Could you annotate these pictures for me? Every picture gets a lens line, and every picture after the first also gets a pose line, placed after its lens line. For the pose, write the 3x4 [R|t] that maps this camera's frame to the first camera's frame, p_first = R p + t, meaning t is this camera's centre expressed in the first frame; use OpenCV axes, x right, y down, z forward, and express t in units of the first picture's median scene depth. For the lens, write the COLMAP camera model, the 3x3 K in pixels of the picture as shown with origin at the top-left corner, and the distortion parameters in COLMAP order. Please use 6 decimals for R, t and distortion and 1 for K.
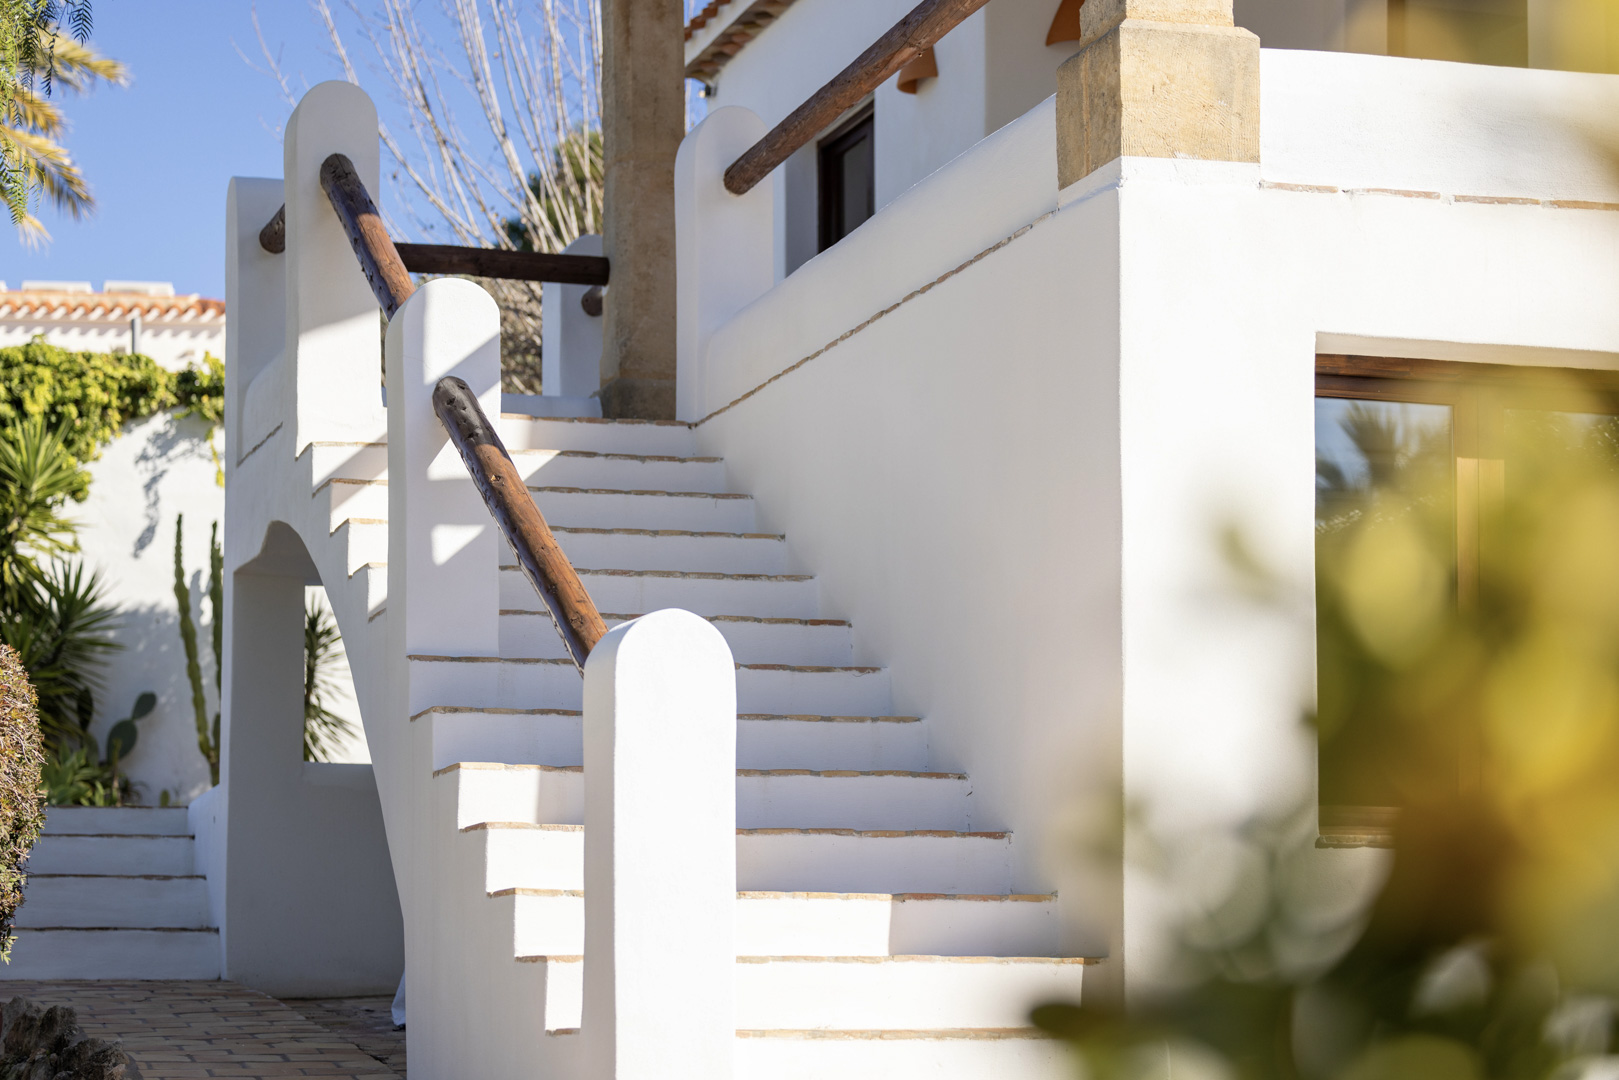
lens RADIAL K [[3343.8, 0, 809.5], [0, 3343.8, 540.0], [0, 0, 1]] dist [0.018966, 0.199250]
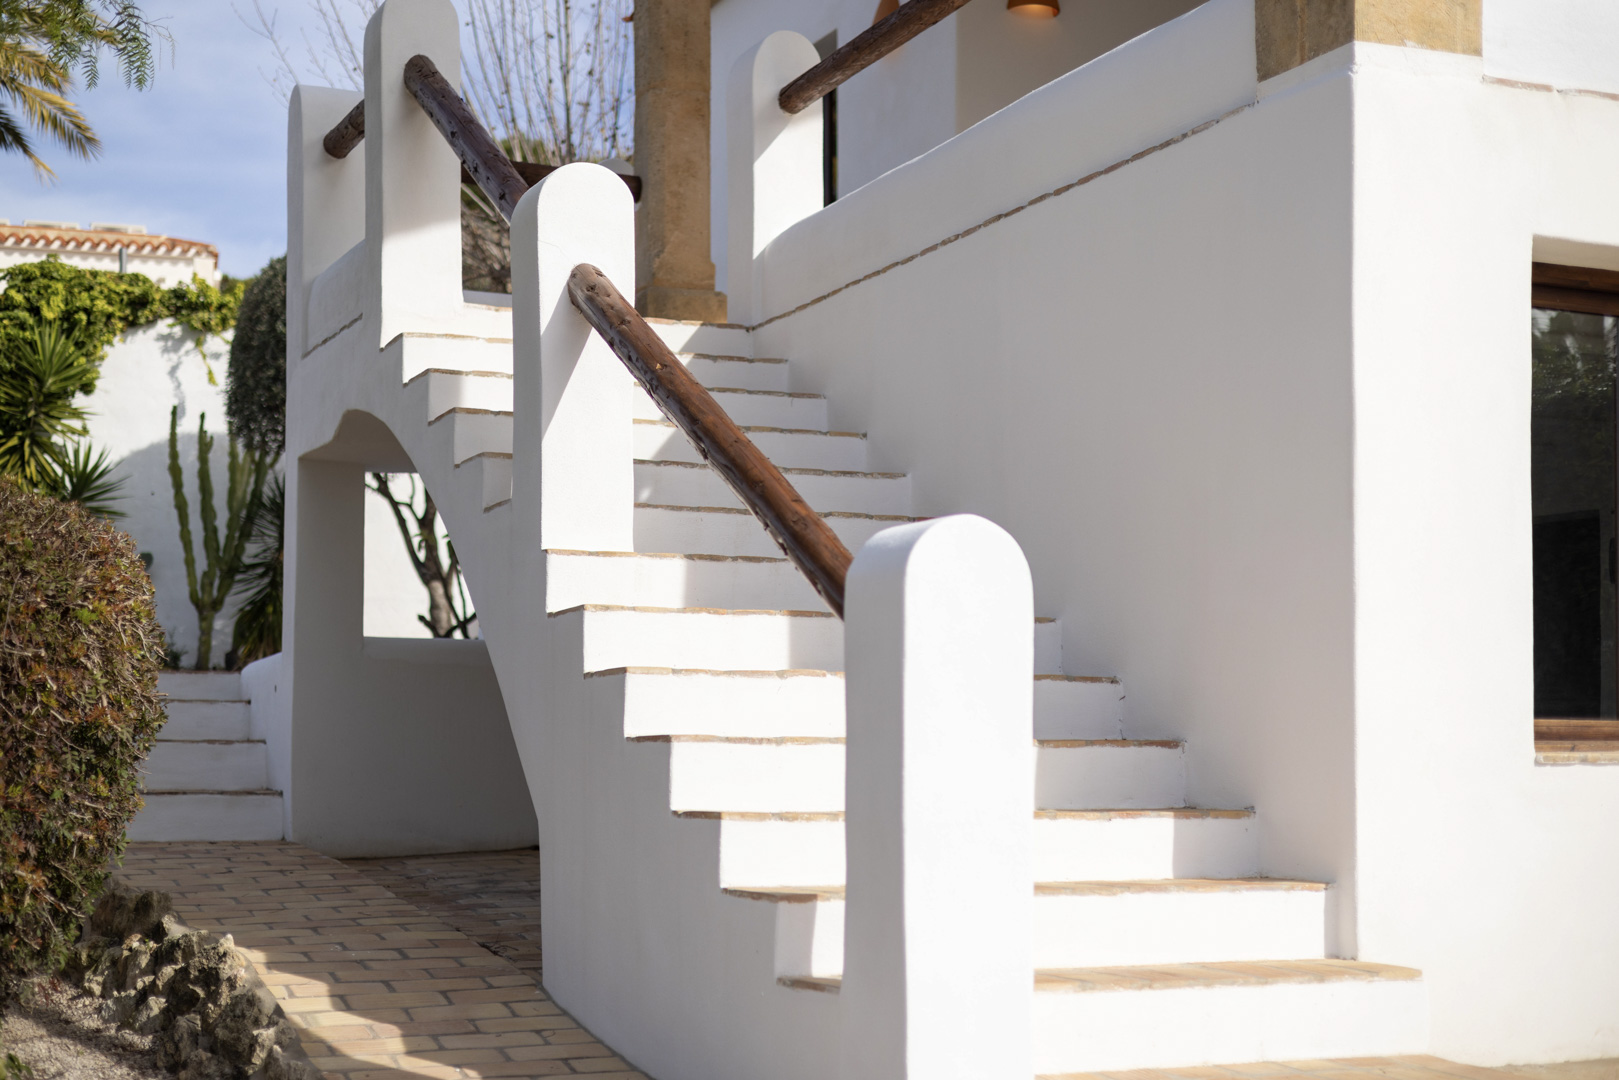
lens RADIAL K [[2242.4, 0, 809.5], [0, 2242.4, 540.0], [0, 0, 1]] dist [0.030747, -0.004792]
pose [[0.992444, 0.015959, 0.121654, -0.117861], [-0.021273, 0.998870, 0.042510, 0.002475], [-0.120838, -0.044777, 0.991662, 0.329434]]
